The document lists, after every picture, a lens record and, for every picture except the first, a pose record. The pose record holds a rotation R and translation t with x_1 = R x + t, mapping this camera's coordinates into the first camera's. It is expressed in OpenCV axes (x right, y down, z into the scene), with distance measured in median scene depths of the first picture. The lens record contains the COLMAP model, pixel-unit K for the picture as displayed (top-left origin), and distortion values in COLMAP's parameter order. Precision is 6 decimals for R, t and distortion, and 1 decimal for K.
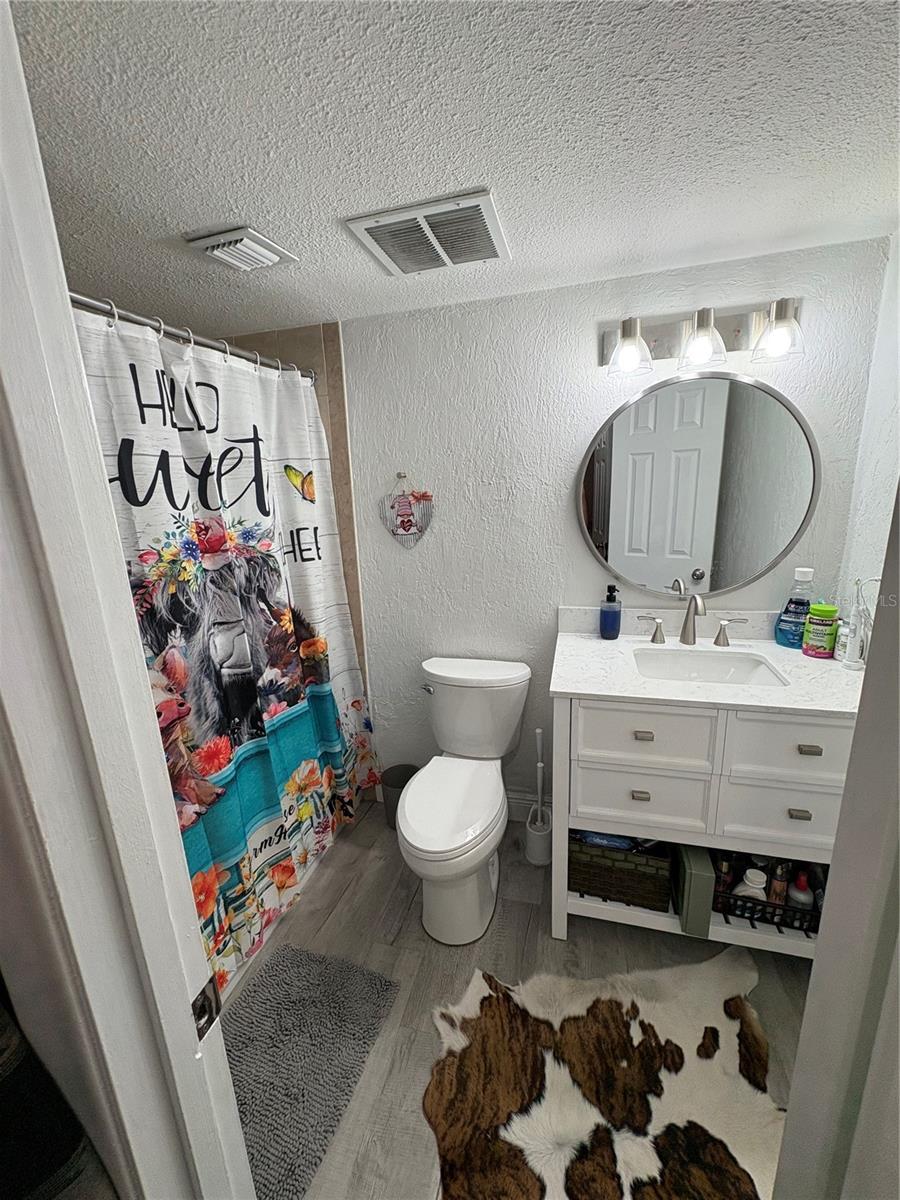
lens RADIAL K [[481.5, 0, 449.8], [0, 481.5, 602.7], [0, 0, 1]] dist [-0.000134, -0.000008]
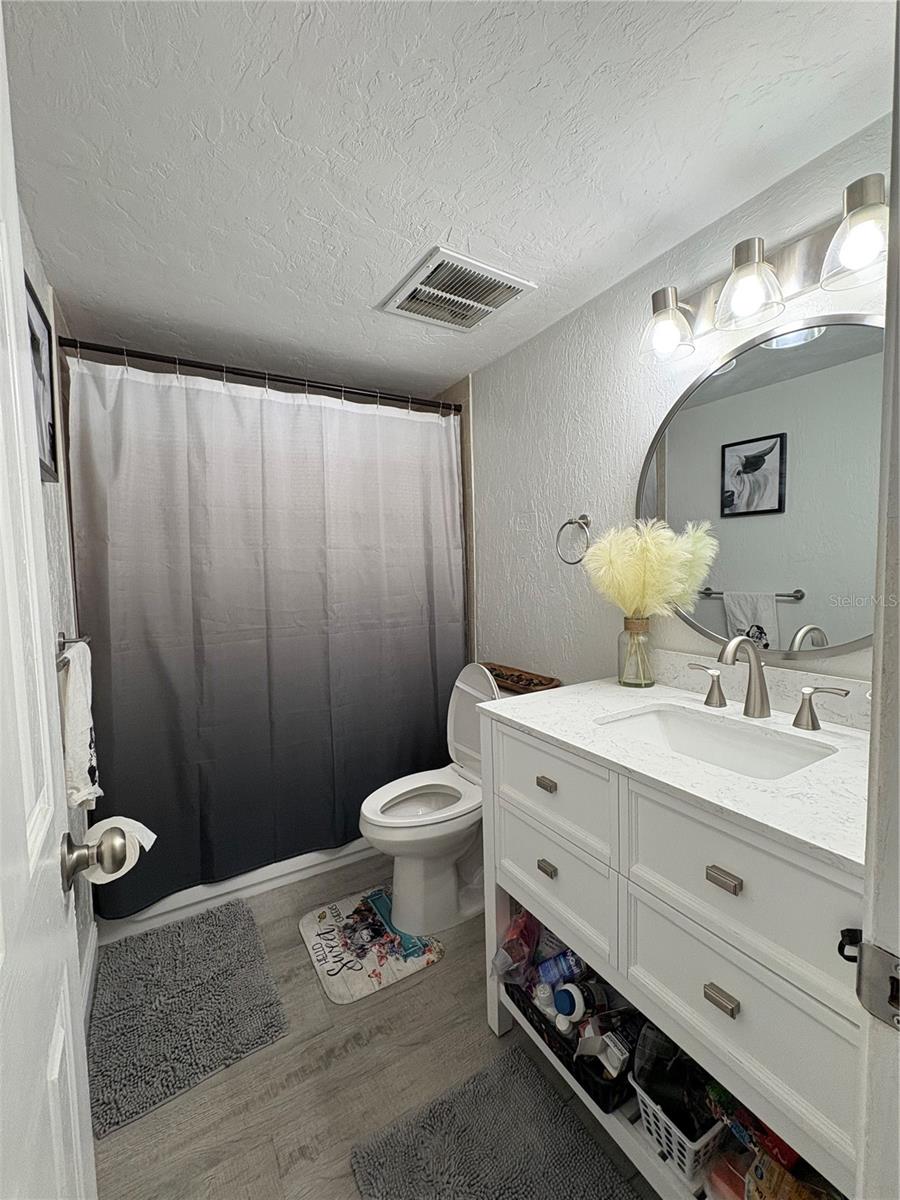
lens RADIAL K [[481.5, 0, 449.3], [0, 481.5, 598.0], [0, 0, 1]] dist [-0.000134, -0.000008]
pose [[0.723942, 0.069514, -0.686350, 0.670913], [-0.172475, 0.981552, -0.082509, 0.056233], [0.667953, 0.178109, 0.722576, 0.225784]]
